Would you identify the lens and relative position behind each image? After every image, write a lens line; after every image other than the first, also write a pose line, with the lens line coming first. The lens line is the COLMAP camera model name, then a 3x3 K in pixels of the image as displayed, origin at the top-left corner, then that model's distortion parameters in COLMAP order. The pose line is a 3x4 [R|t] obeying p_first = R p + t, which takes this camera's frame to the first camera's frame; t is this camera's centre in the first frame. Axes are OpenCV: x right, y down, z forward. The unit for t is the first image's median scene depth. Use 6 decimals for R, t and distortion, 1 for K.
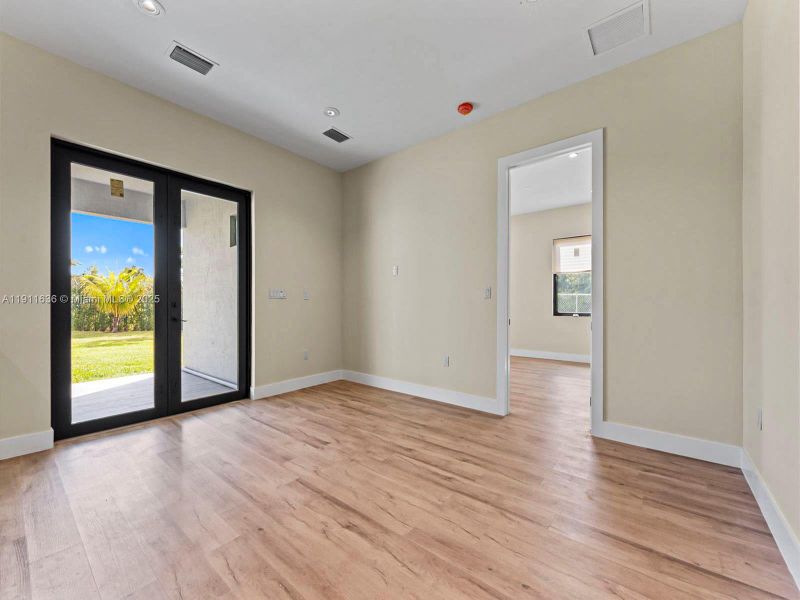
lens RADIAL K [[331.4, 0, 400.0], [0, 331.4, 300.0], [0, 0, 1]] dist [-0.000200, -0.000041]
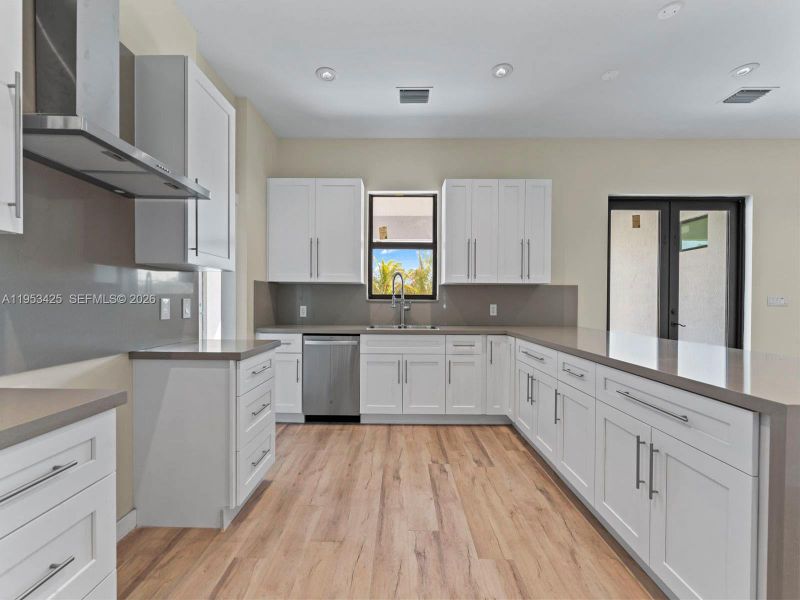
lens RADIAL K [[323.2, 0, 397.0], [0, 323.2, 305.4], [0, 0, 1]] dist [-0.000886, -0.000270]
pose [[0.622822, 0.001308, -0.782363, -0.495984], [0.002198, 0.999992, 0.003422, -0.018216], [0.782361, -0.003851, 0.622814, -0.573396]]
